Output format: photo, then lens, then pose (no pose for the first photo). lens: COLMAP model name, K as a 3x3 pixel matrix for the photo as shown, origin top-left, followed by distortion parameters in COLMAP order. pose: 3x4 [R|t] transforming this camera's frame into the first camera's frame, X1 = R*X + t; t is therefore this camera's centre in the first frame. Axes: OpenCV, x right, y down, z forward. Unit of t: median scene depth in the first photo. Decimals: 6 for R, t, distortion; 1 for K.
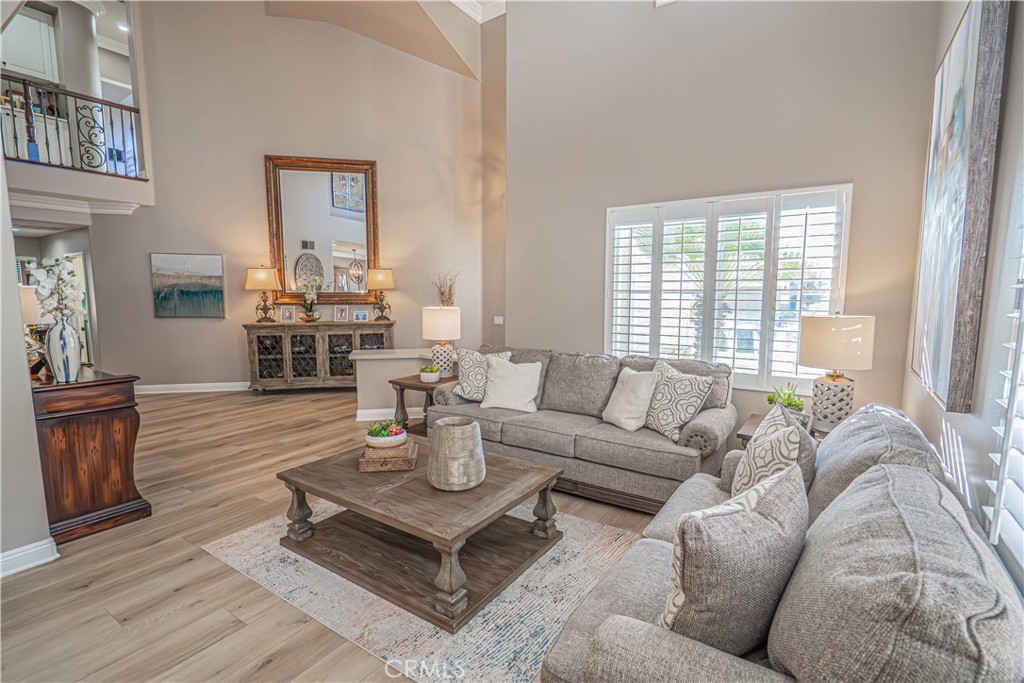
lens RADIAL K [[482.0, 0, 517.0], [0, 482.0, 346.0], [0, 0, 1]] dist [-0.001938, 0.000012]
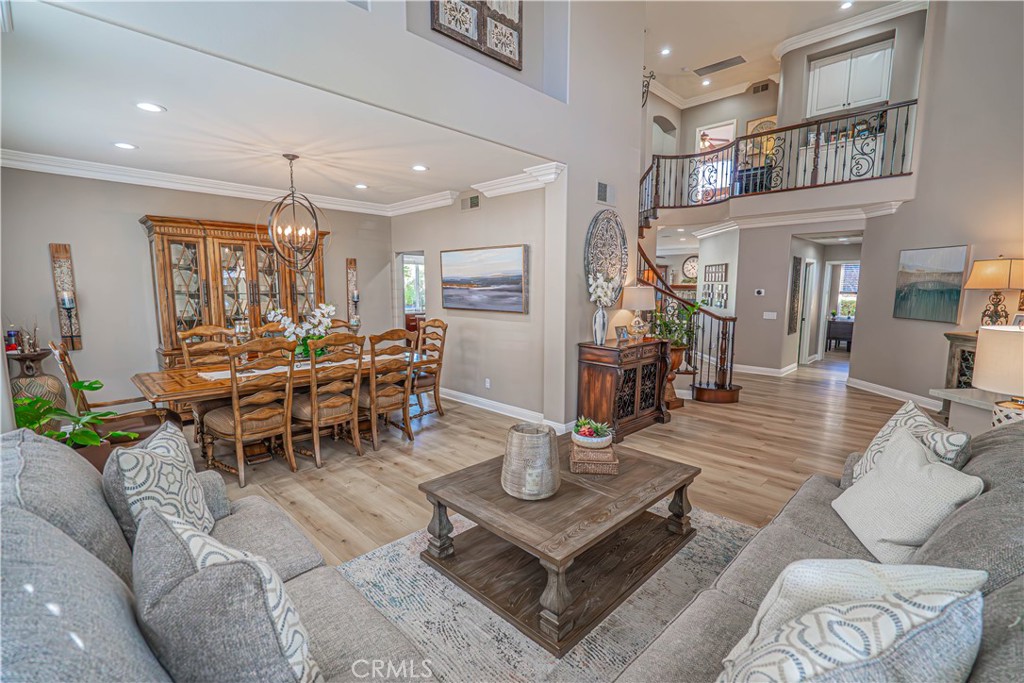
lens RADIAL K [[458.9, 0, 513.2], [0, 458.9, 345.8], [0, 0, 1]] dist [-0.007149, 0.002206]
pose [[-0.183279, 0.120805, -0.975610, 0.291417], [-0.114844, 0.982994, 0.143294, -0.049009], [0.976330, 0.138306, -0.166288, 0.427225]]
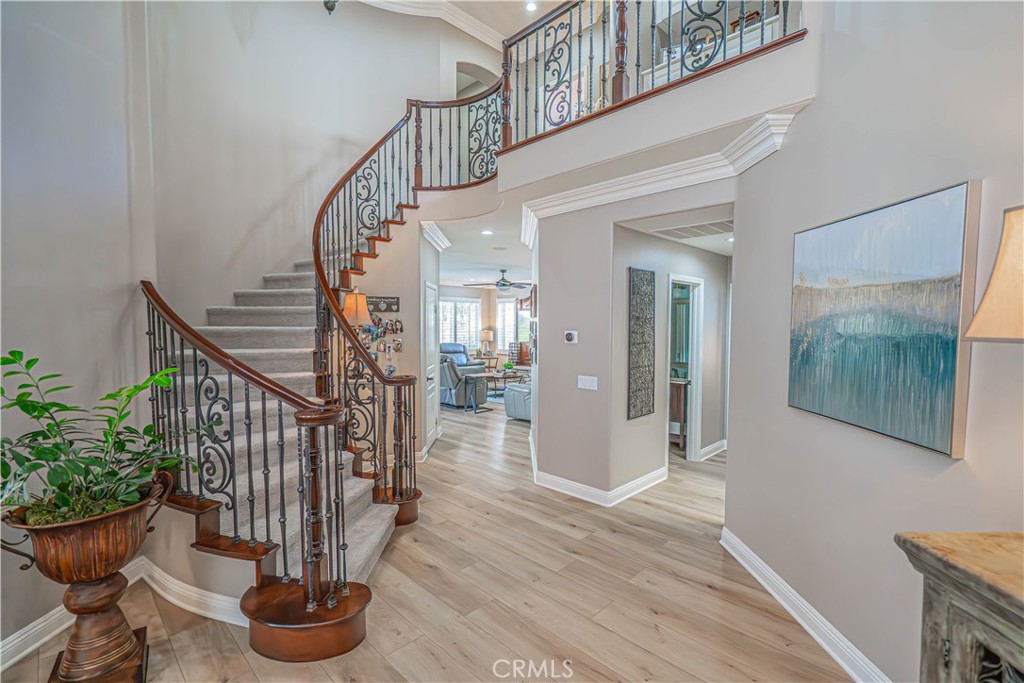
lens RADIAL K [[458.9, 0, 513.4], [0, 458.9, 345.5], [0, 0, 1]] dist [-0.007149, 0.002206]
pose [[-0.190321, 0.041289, -0.980853, -0.374307], [-0.112071, 0.991670, 0.063490, -0.106862], [0.975304, 0.122009, -0.184108, 0.869577]]
